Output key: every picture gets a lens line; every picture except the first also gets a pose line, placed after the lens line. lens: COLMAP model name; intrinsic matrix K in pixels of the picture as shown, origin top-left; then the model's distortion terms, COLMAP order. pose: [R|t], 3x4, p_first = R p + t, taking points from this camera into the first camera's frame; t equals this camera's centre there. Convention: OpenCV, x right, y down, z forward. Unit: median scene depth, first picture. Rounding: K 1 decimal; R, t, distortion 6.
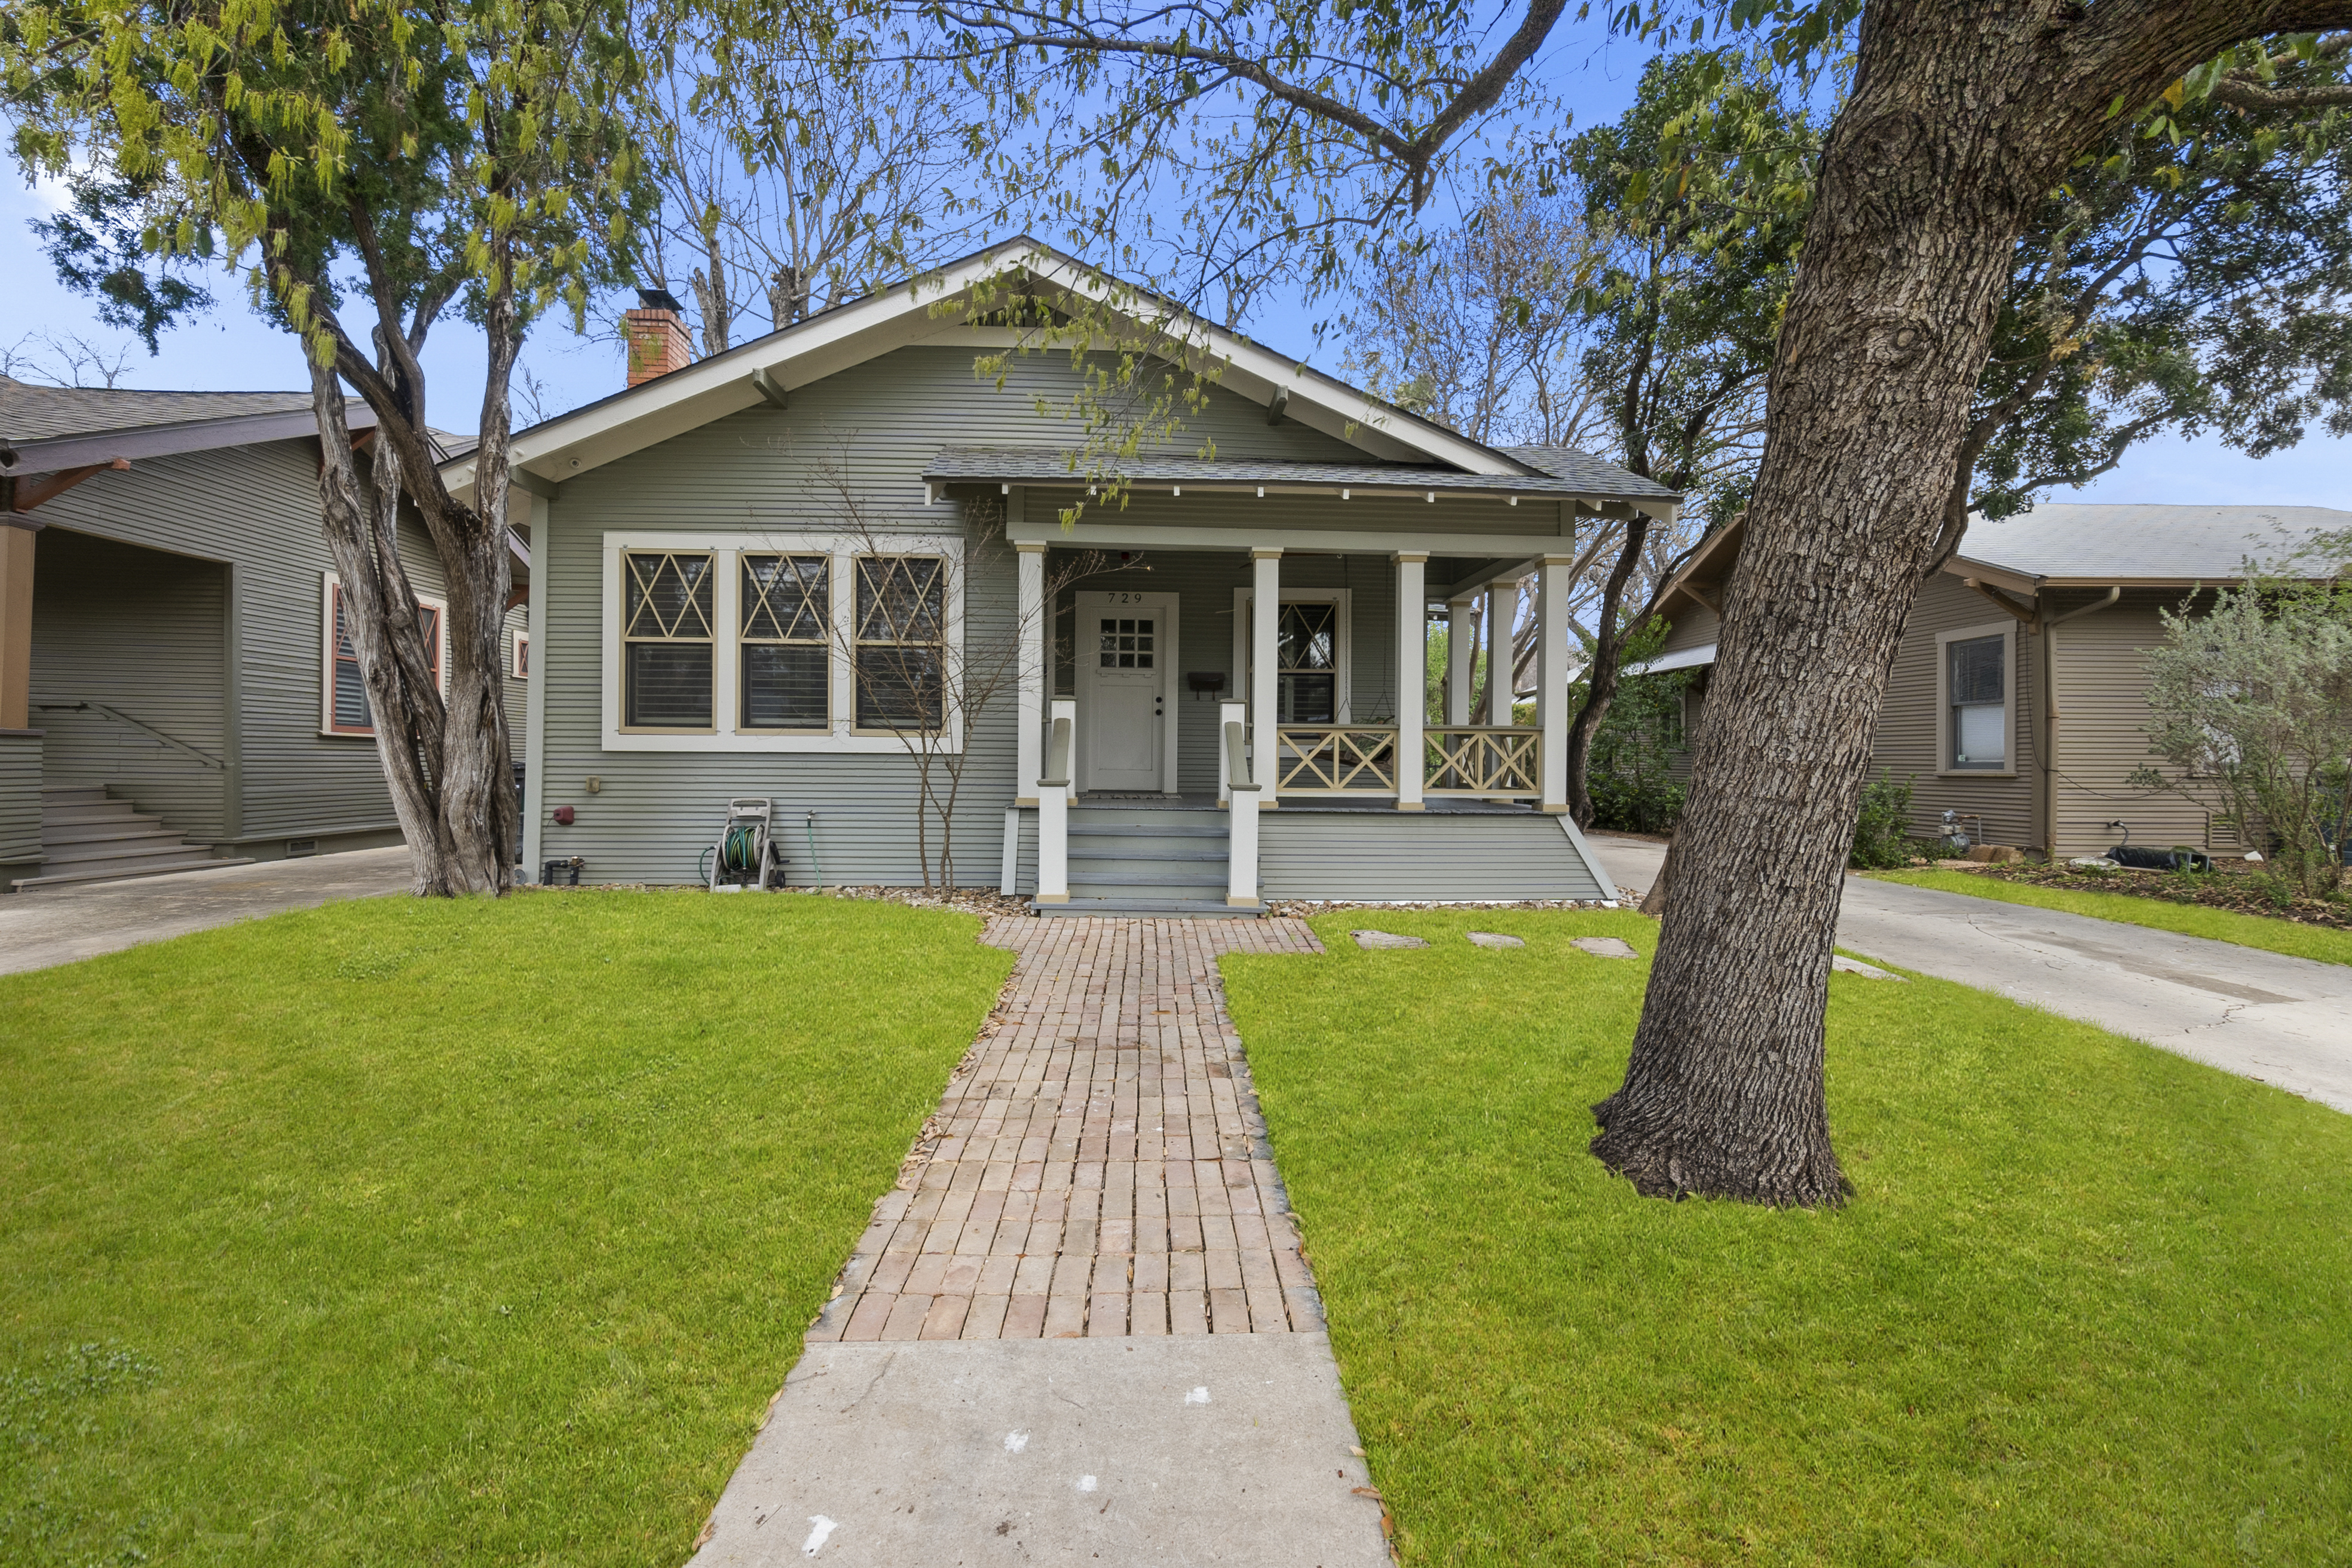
lens RADIAL K [[1022.1, 0, 1159.2], [0, 1022.1, 764.9], [0, 0, 1]] dist [-0.008082, 0.003376]
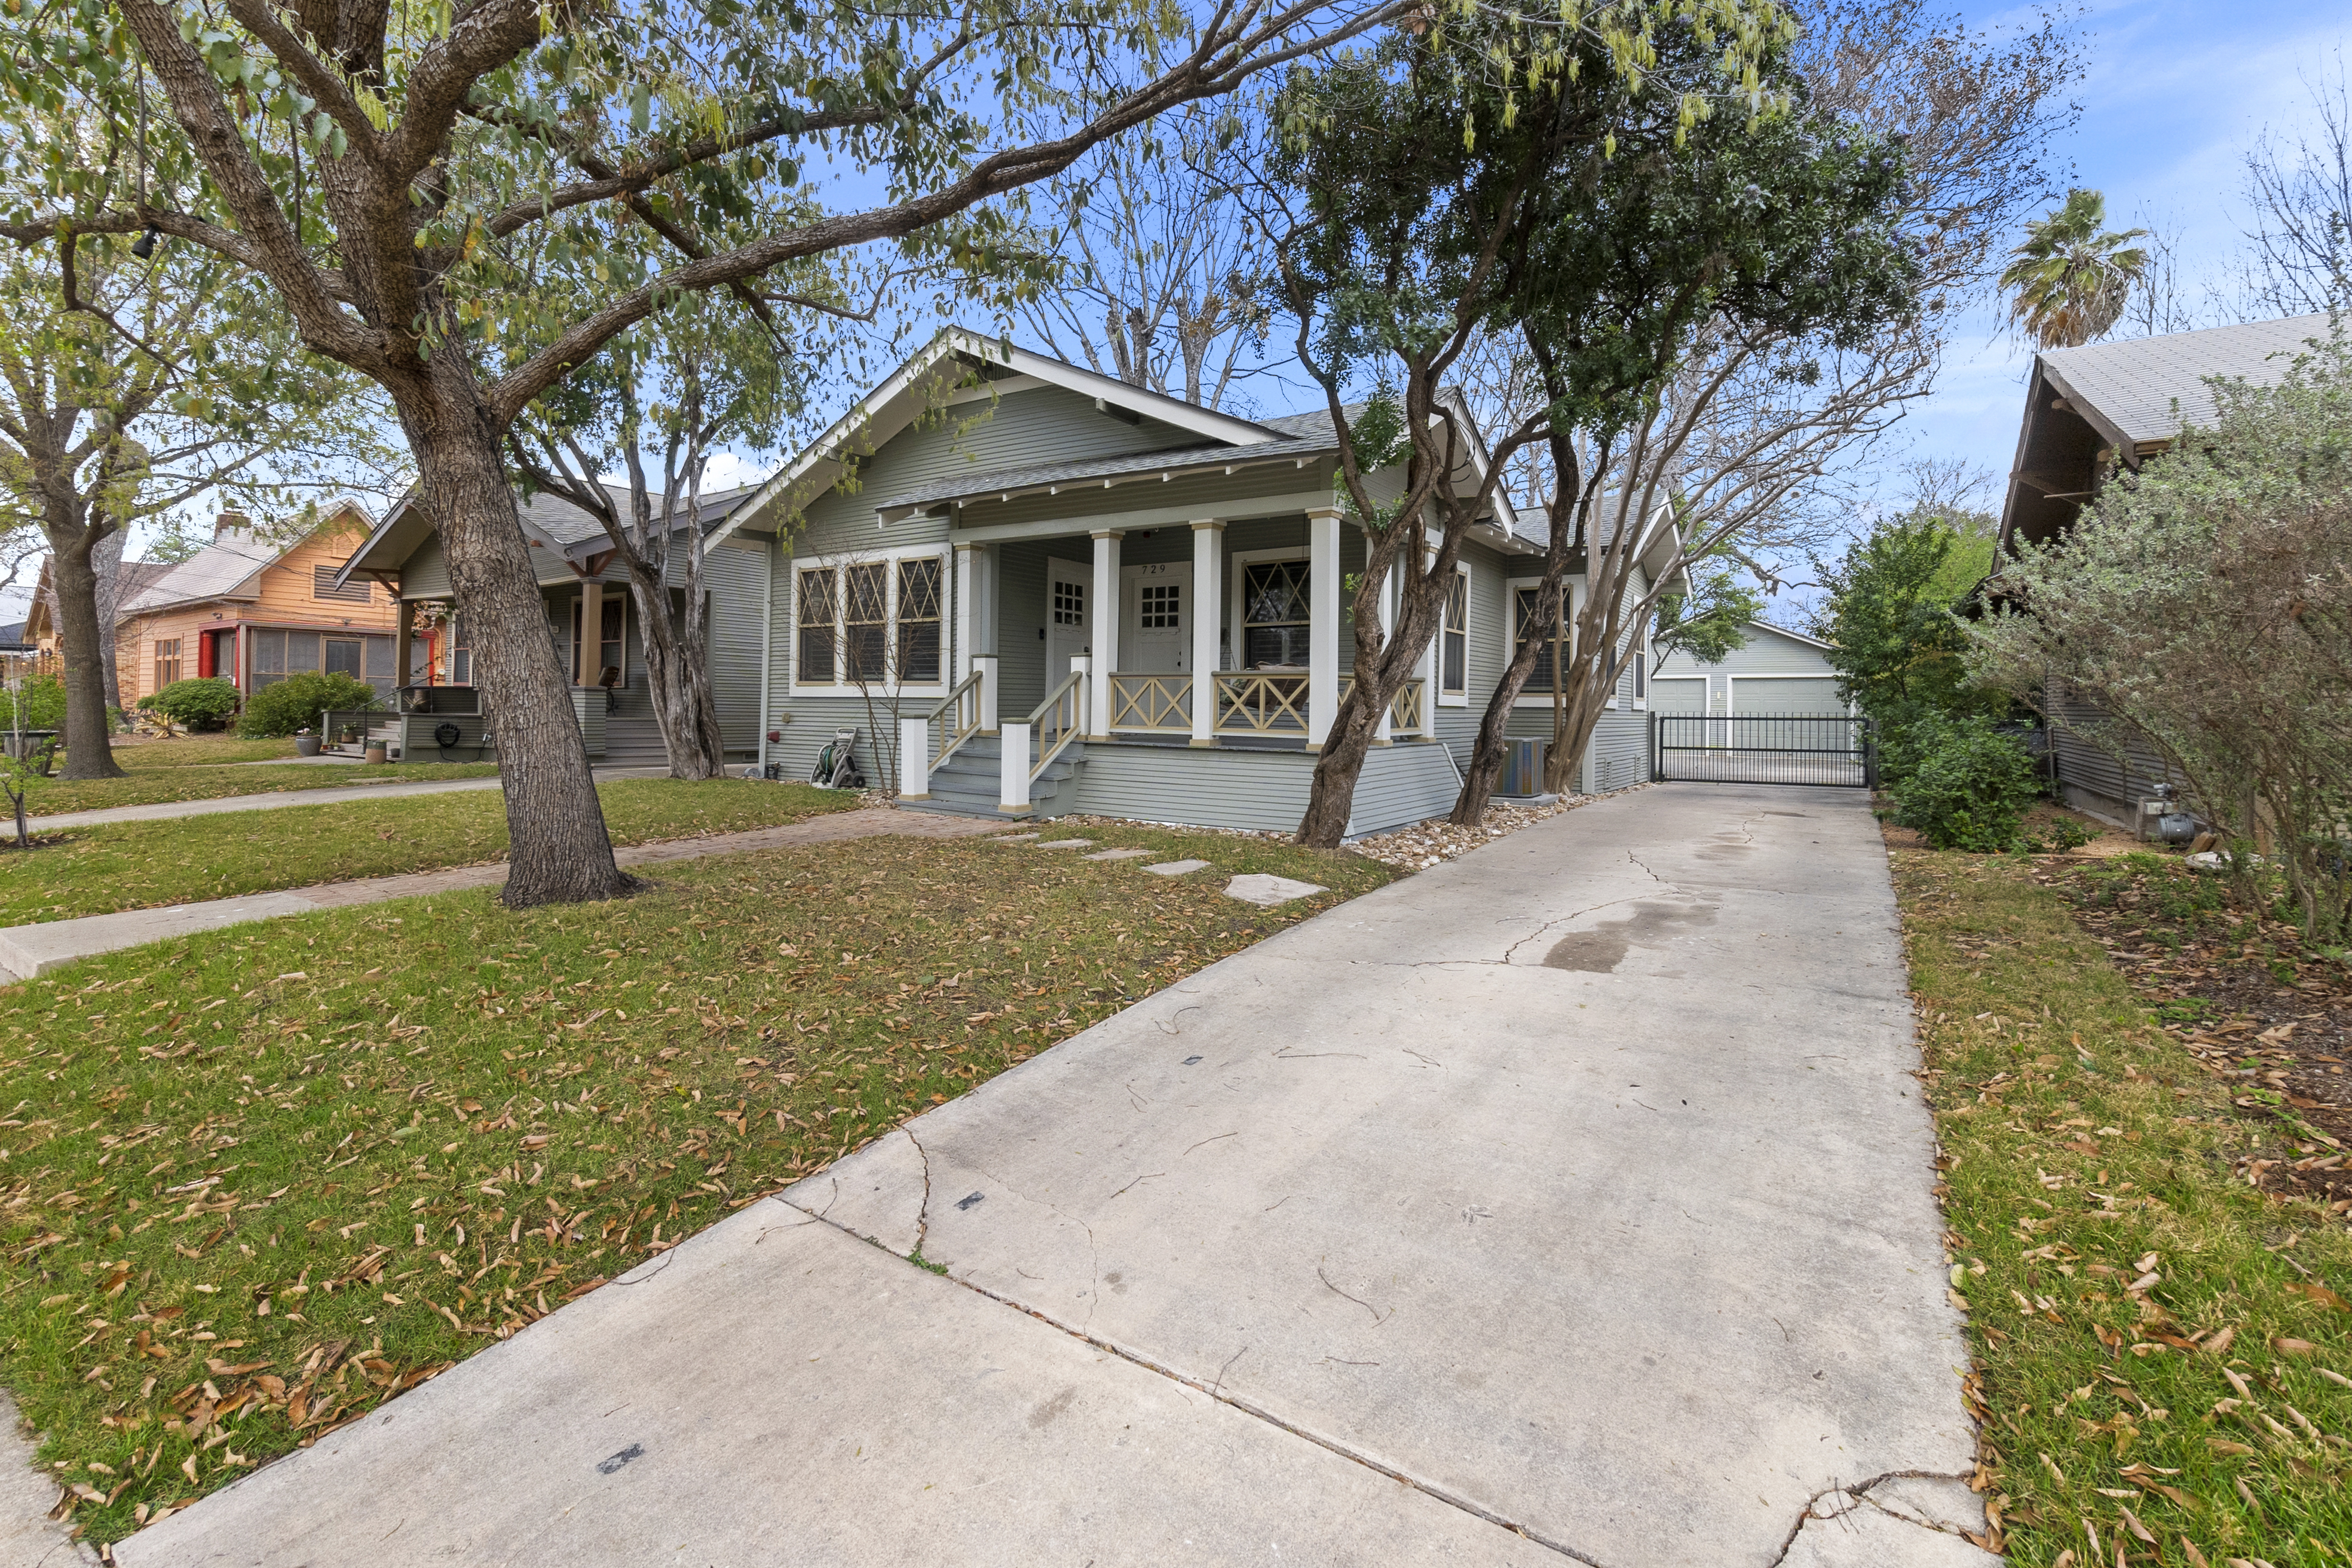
lens RADIAL K [[1022.1, 0, 1159.2], [0, 1022.1, 764.9], [0, 0, 1]] dist [-0.008082, 0.003376]
pose [[0.809930, 0.035745, -0.585436, 0.868538], [-0.009447, 0.998807, 0.047915, 0.010969], [0.586450, -0.033277, 0.809301, 0.031222]]
